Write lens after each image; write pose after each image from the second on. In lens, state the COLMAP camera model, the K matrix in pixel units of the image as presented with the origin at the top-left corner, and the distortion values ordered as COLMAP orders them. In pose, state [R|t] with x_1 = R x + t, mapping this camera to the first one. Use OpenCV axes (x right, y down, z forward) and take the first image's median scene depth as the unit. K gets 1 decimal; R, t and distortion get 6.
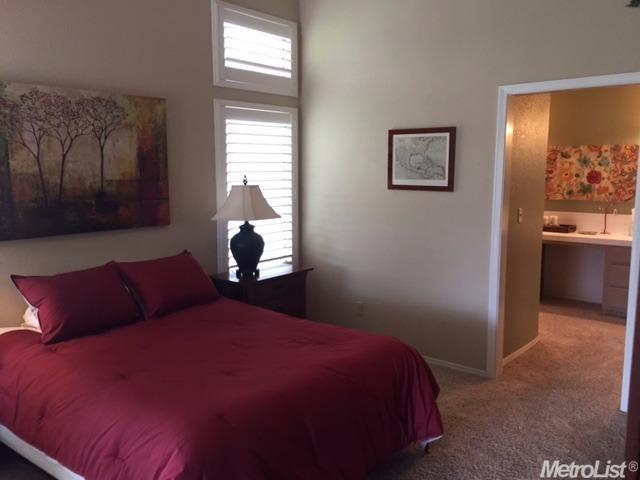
lens RADIAL K [[553.4, 0, 321.6], [0, 553.4, 238.4], [0, 0, 1]] dist [0.041851, -0.024864]
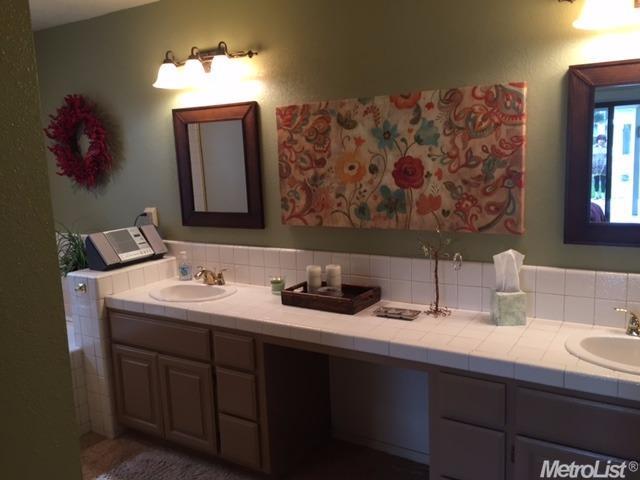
lens RADIAL K [[553.4, 0, 318.5], [0, 553.4, 241.5], [0, 0, 1]] dist [0.041851, -0.024864]
pose [[0.986861, -0.047736, 0.154360, 0.357377], [0.046423, 0.998849, 0.012105, -0.067244], [-0.154760, -0.004780, 0.987941, 0.608096]]
